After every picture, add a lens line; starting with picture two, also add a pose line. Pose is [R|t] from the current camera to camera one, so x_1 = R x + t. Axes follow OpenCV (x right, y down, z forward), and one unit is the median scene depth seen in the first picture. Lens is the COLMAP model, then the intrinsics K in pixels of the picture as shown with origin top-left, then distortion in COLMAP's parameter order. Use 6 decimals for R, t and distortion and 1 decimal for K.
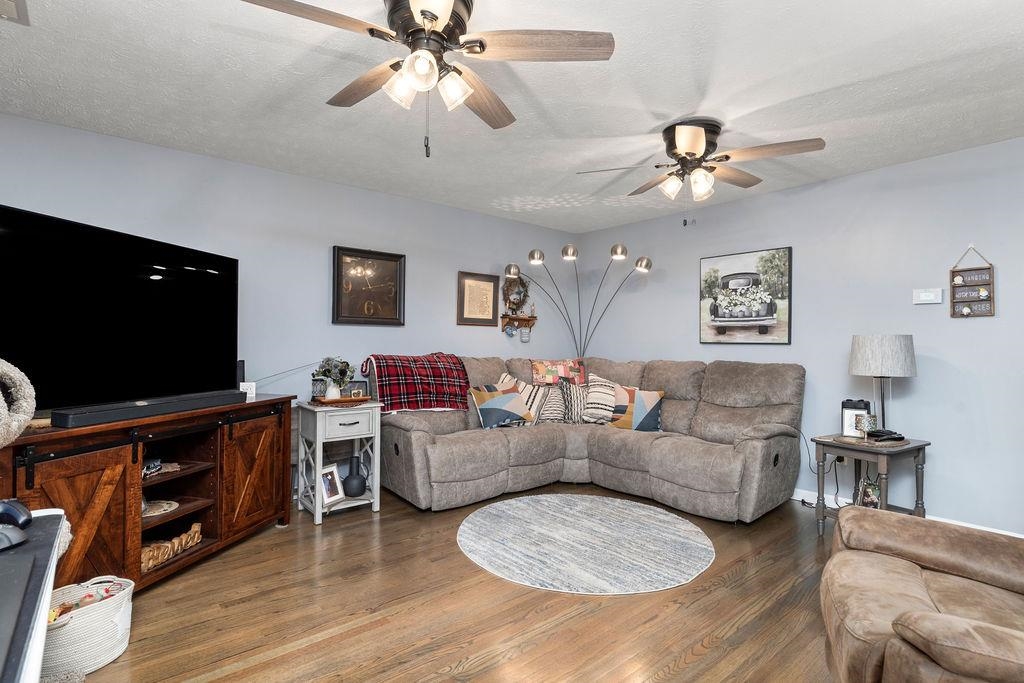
lens RADIAL K [[504.4, 0, 512.0], [0, 504.4, 341.5], [0, 0, 1]] dist [-0.002598, -0.000218]
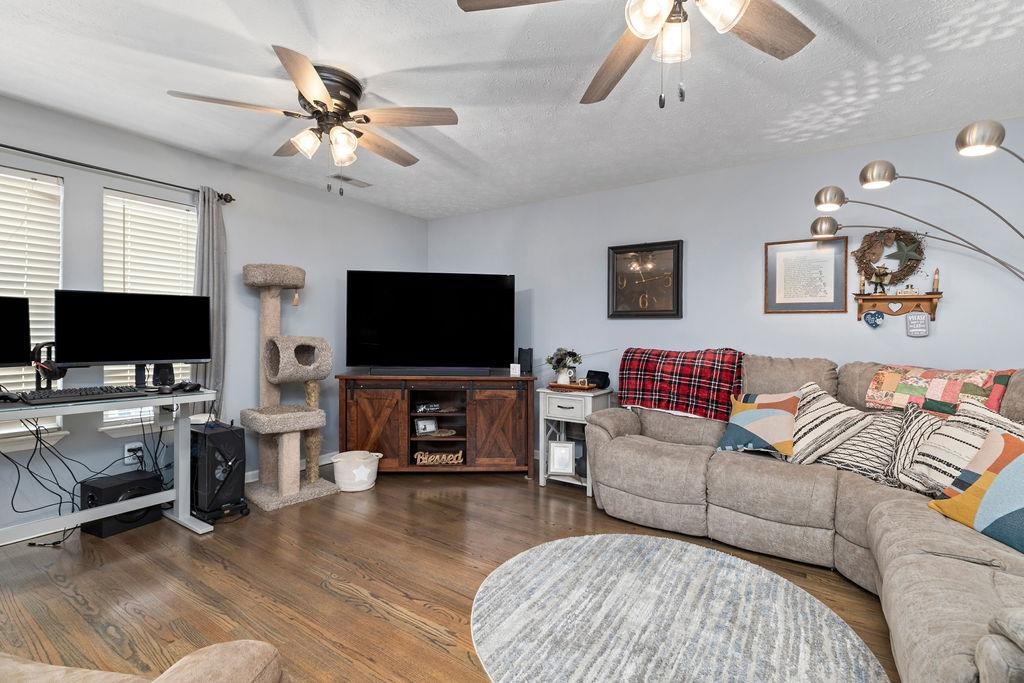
lens RADIAL K [[463.9, 0, 506.7], [0, 463.9, 335.7], [0, 0, 1]] dist [0.002516, 0.000350]
pose [[0.271283, -0.001989, -0.962498, 0.505685], [-0.006549, 0.999971, -0.003912, 0.006758], [0.962477, 0.007365, 0.271262, 0.471619]]
